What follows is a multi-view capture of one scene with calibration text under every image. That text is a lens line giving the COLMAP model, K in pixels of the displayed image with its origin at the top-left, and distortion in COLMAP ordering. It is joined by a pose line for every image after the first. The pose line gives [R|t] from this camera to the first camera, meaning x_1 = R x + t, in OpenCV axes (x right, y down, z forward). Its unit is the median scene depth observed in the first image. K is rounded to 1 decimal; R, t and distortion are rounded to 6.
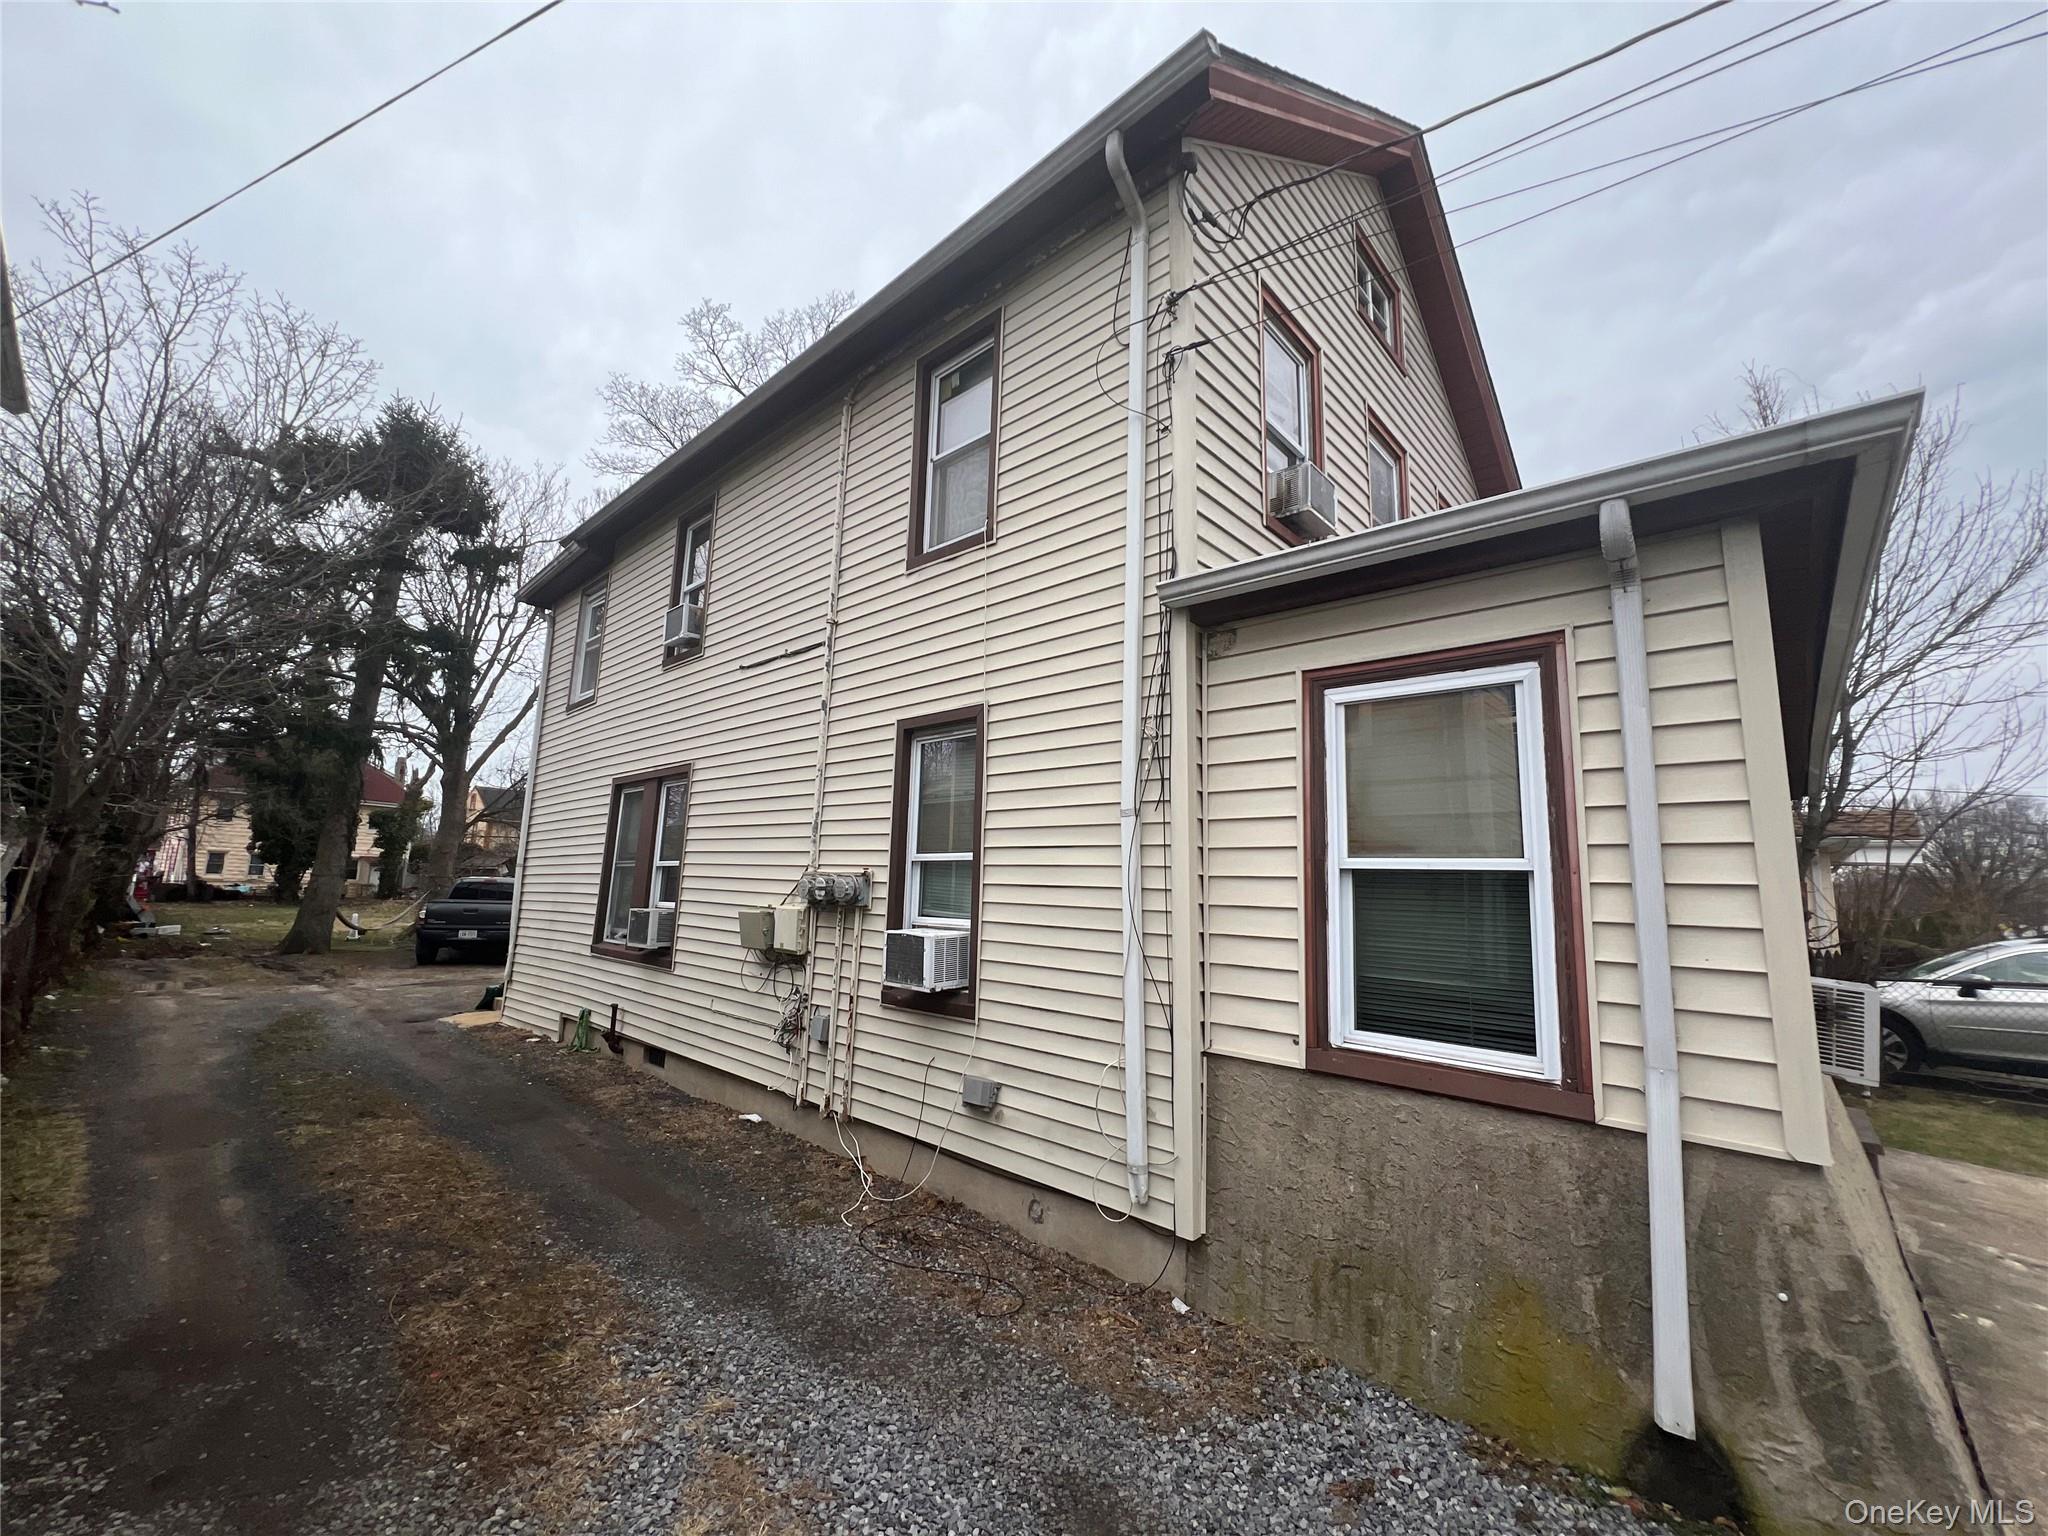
lens RADIAL K [[821.0, 0, 1020.0], [0, 821.0, 764.2], [0, 0, 1]] dist [0.001341, 0.001465]
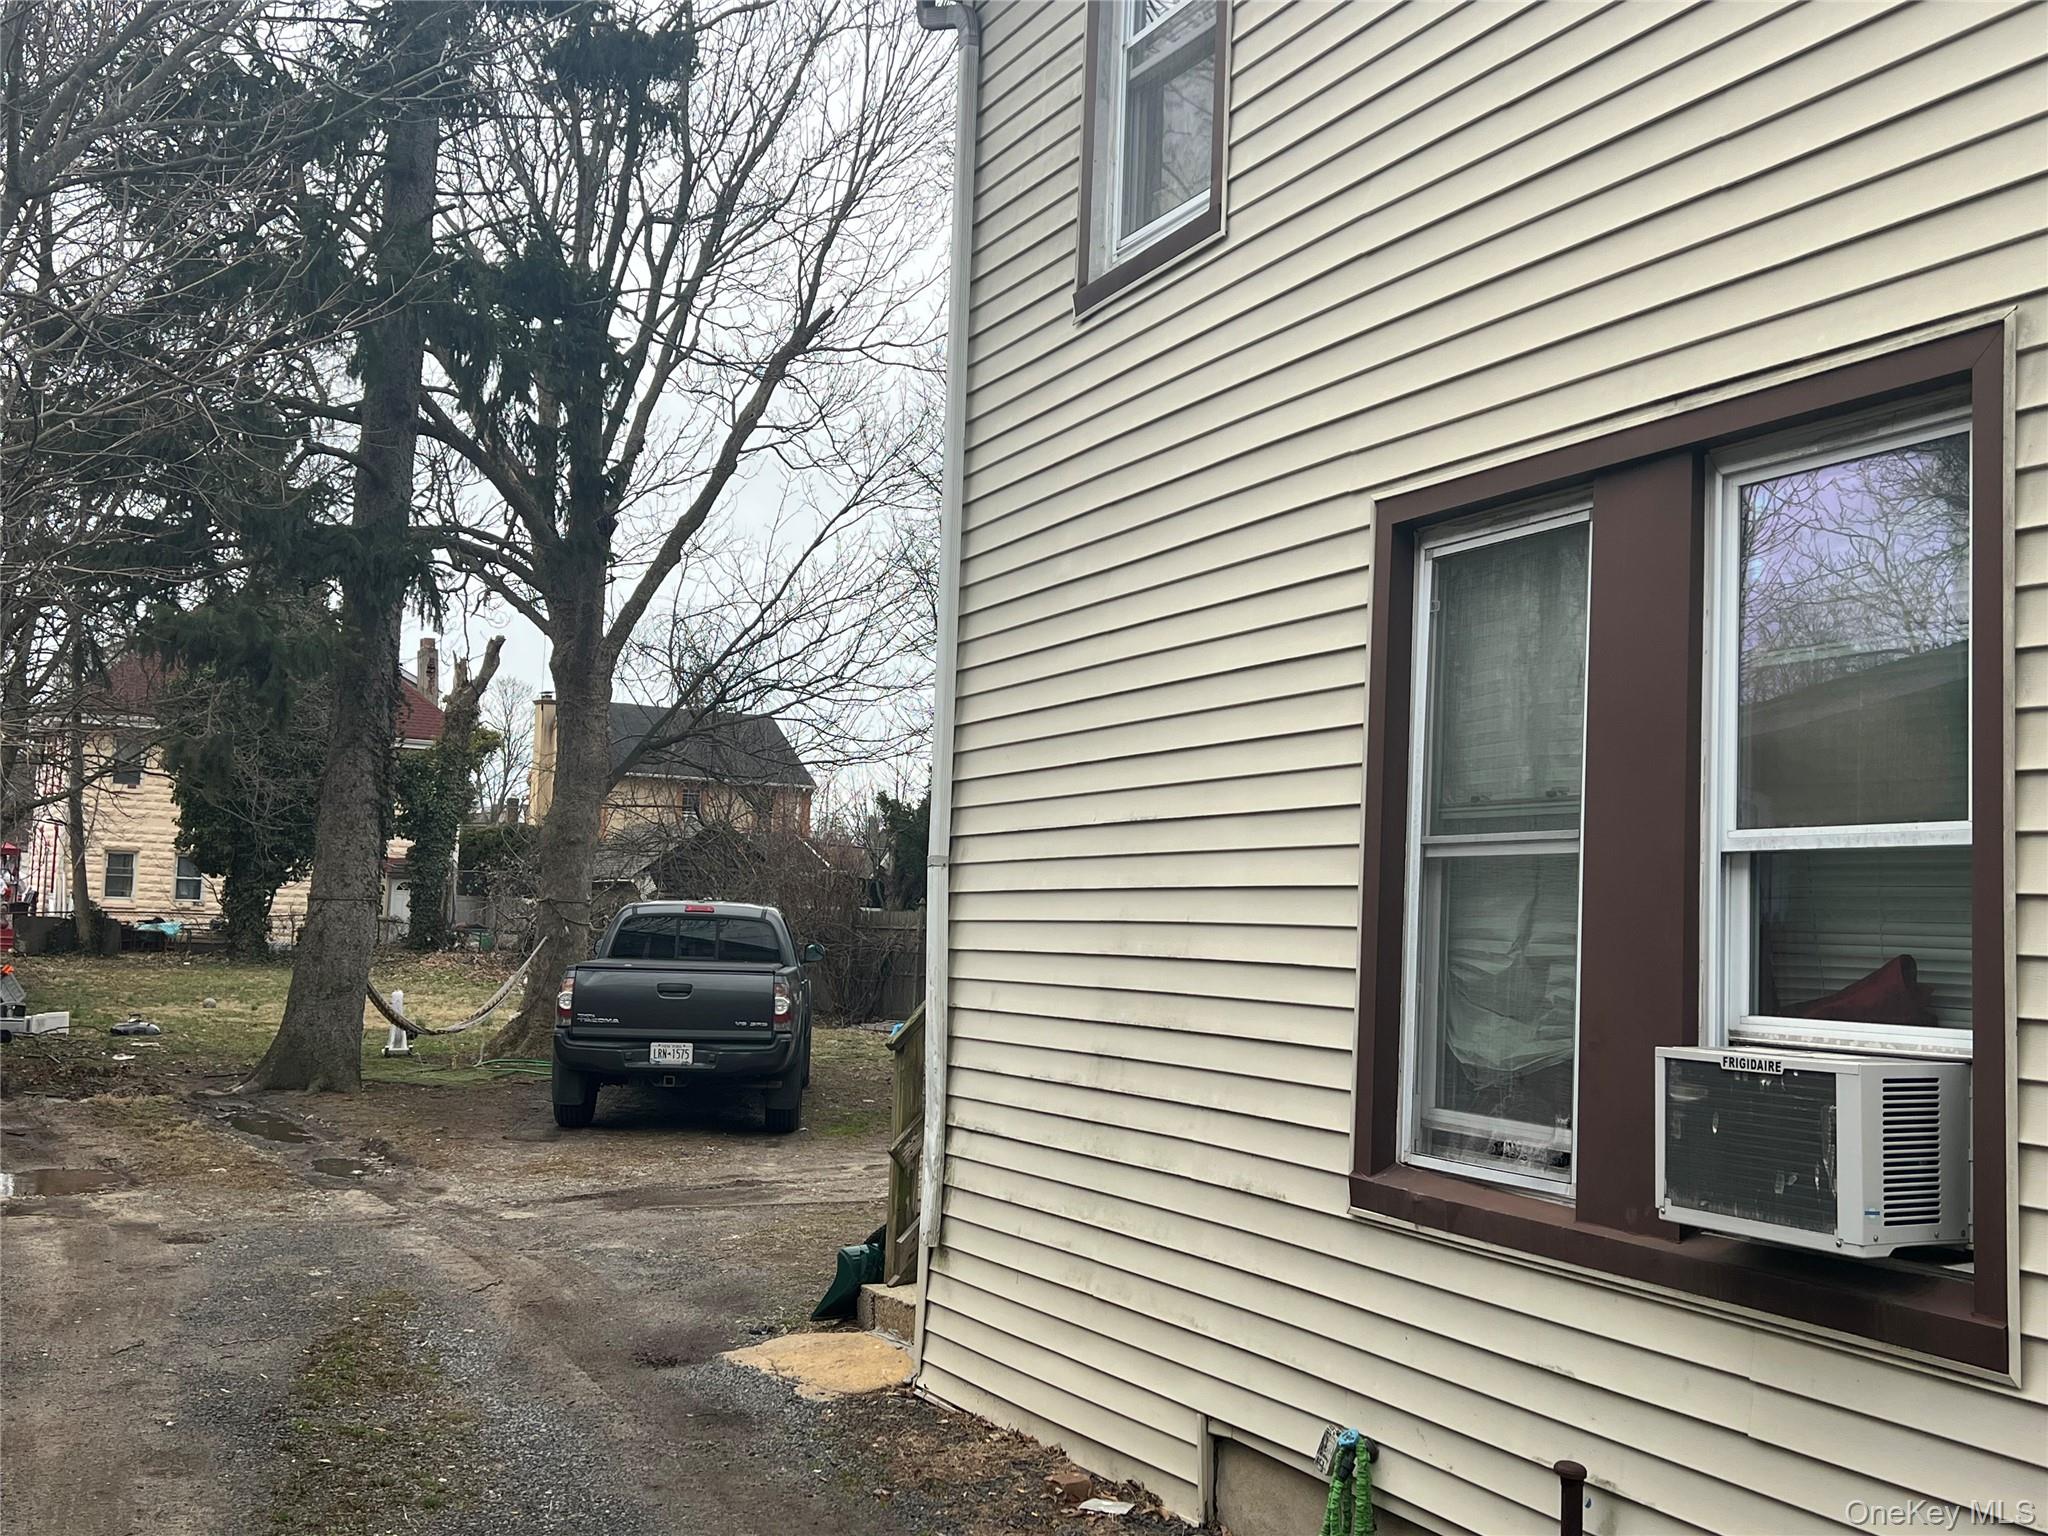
lens RADIAL K [[2014.6, 0, 1021.9], [0, 2014.6, 760.5], [0, 0, 1]] dist [0.042931, 0.000000]
pose [[0.938405, -0.026876, -0.344491, -0.160730], [0.050298, 0.996976, 0.059234, 0.022085], [0.341857, -0.072912, 0.936919, 0.162837]]
